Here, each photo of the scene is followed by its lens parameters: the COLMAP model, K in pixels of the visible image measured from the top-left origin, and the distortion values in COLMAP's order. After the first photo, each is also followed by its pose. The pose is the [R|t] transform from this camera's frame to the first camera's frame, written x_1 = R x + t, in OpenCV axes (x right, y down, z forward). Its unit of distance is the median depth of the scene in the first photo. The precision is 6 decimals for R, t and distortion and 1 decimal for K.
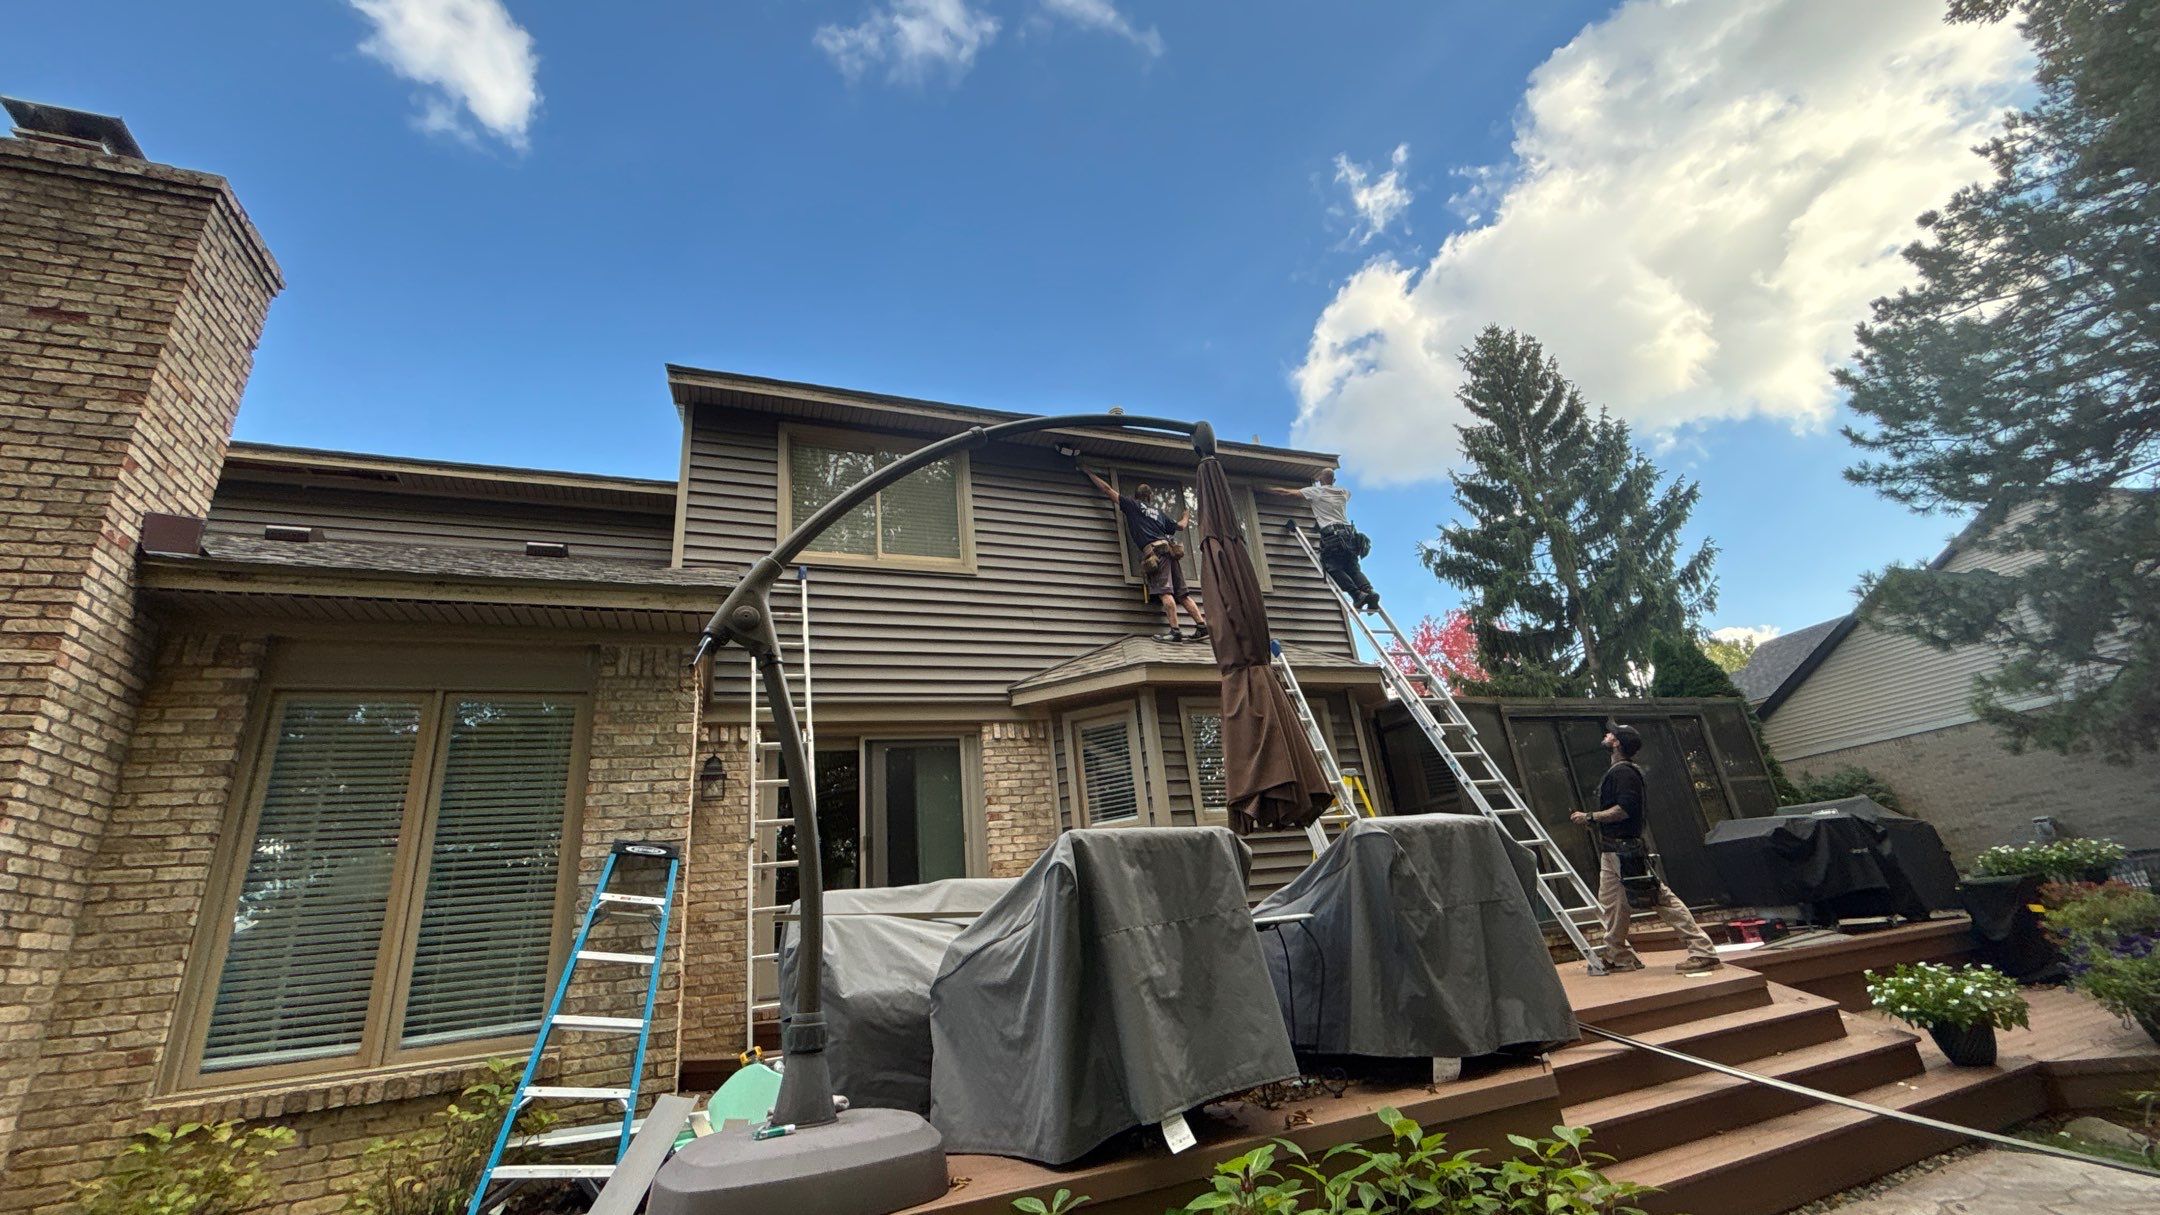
lens RADIAL K [[878.7, 0, 1076.1], [0, 878.7, 596.1], [0, 0, 1]] dist [0.001083, -0.000003]
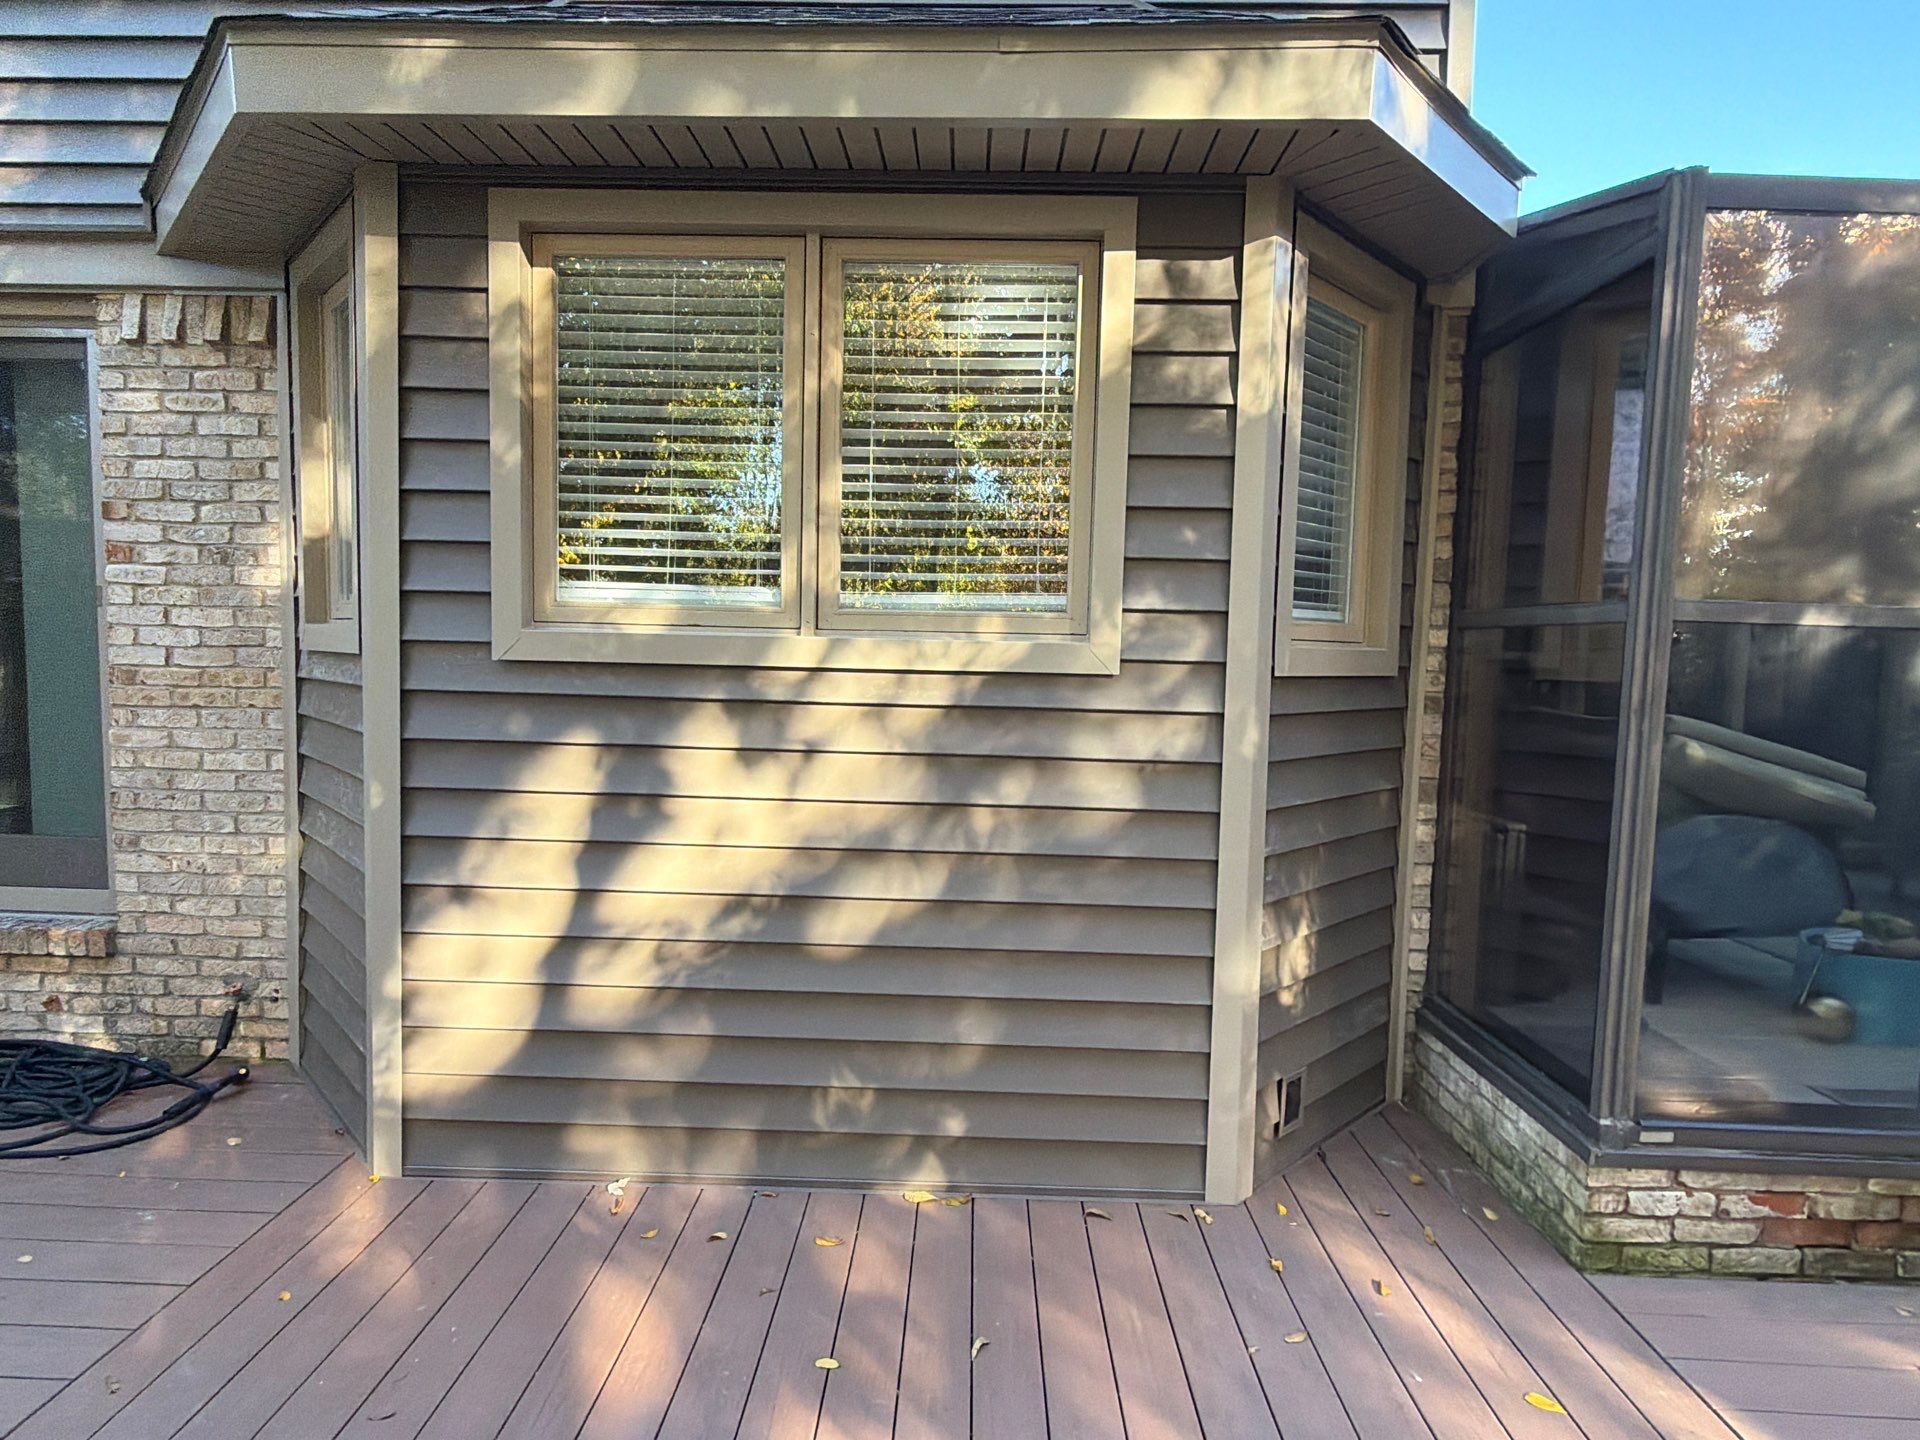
lens RADIAL K [[1055.5, 0, 960.0], [0, 1055.5, 720.0], [0, 0, 1]] dist [-0.000599, -0.000630]
pose [[0.905641, 0.162217, -0.391790, 0.426996], [0.040109, 0.887023, 0.459980, 0.117701], [0.422143, -0.432291, 0.796818, 0.749756]]
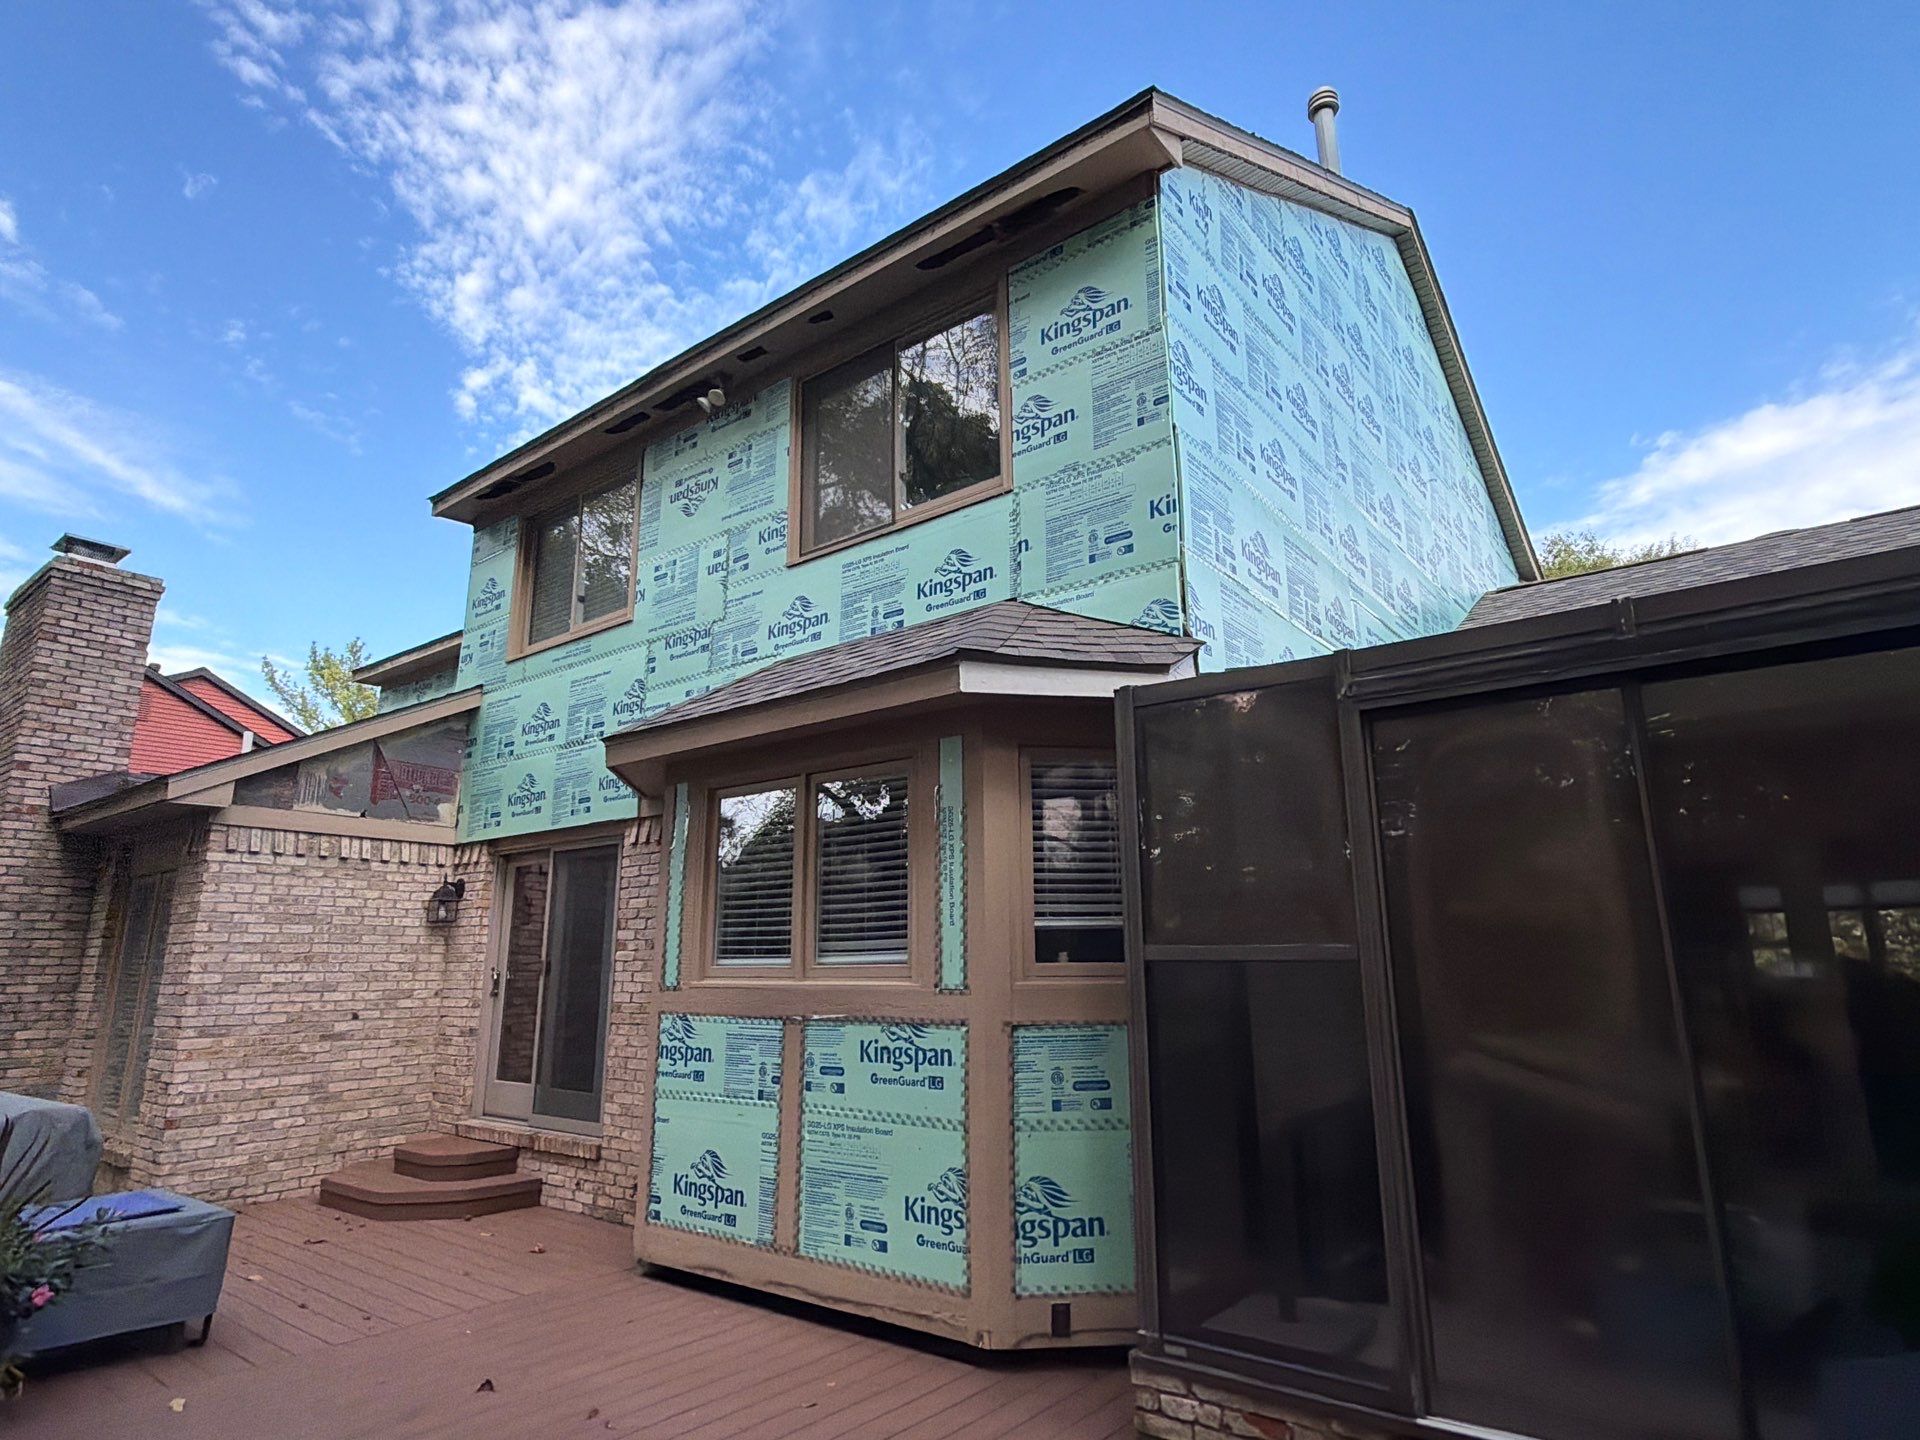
lens RADIAL K [[1055.5, 0, 960.0], [0, 1055.5, 720.0], [0, 0, 1]] dist [-0.000599, -0.000630]
pose [[0.495775, -0.094457, -0.863299, 0.880283], [0.281480, 0.957882, 0.056842, 0.089211], [0.821570, -0.271182, 0.501482, 0.823378]]
